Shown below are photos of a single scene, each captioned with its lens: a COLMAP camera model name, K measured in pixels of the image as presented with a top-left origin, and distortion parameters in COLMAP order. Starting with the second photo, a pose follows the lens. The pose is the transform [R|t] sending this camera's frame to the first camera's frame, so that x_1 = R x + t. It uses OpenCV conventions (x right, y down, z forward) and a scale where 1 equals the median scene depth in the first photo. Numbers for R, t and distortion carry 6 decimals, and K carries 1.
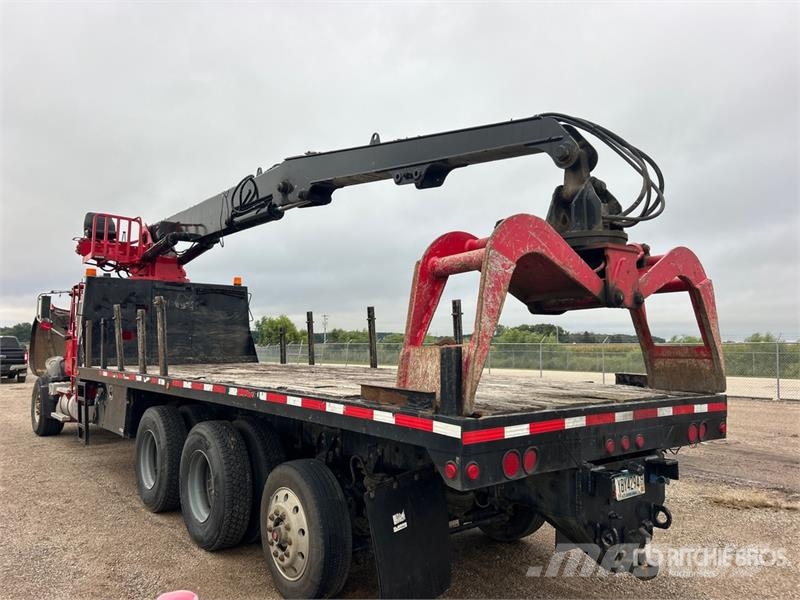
lens RADIAL K [[589.9, 0, 402.2], [0, 589.9, 274.9], [0, 0, 1]] dist [0.063985, -0.000143]
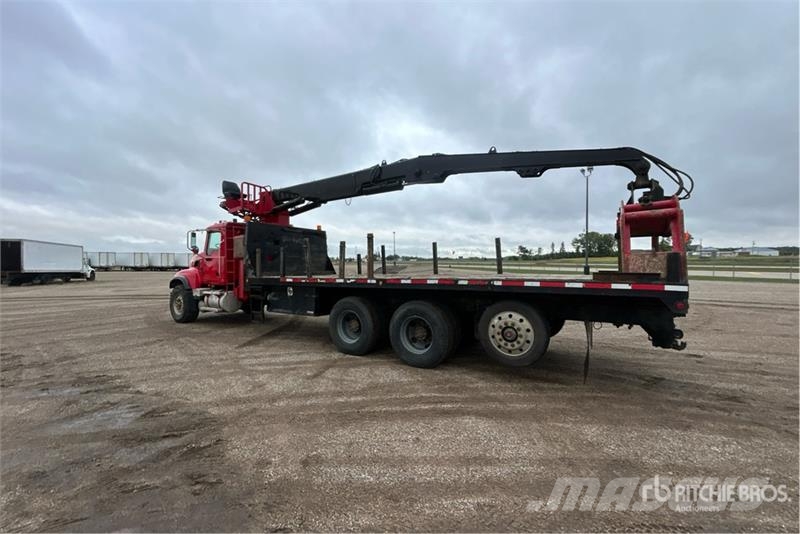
lens RADIAL K [[321.7, 0, 400.0], [0, 321.7, 267.0], [0, 0, 1]] dist [-0.007314, 0.000056]
pose [[0.951897, -0.009321, 0.306275, -0.764376], [-0.024414, 0.994052, 0.106130, 0.044534], [-0.305443, -0.108503, 0.946008, 0.104031]]
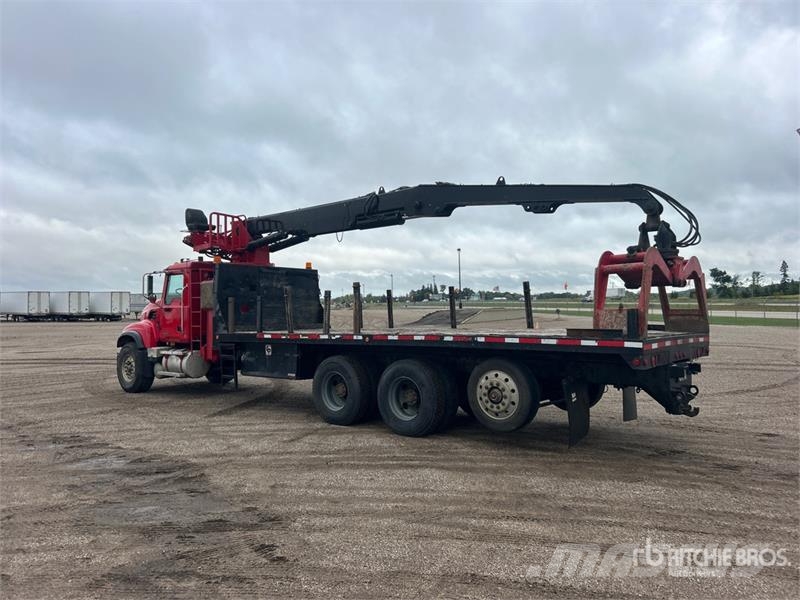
lens RADIAL K [[592.2, 0, 396.7], [0, 592.2, 296.6], [0, 0, 1]] dist [0.069830, -0.099741]
pose [[0.983892, -0.009881, 0.178488, -0.716369], [-0.004988, 0.996565, 0.082668, -0.062824], [-0.178692, -0.082227, 0.980463, -0.621461]]
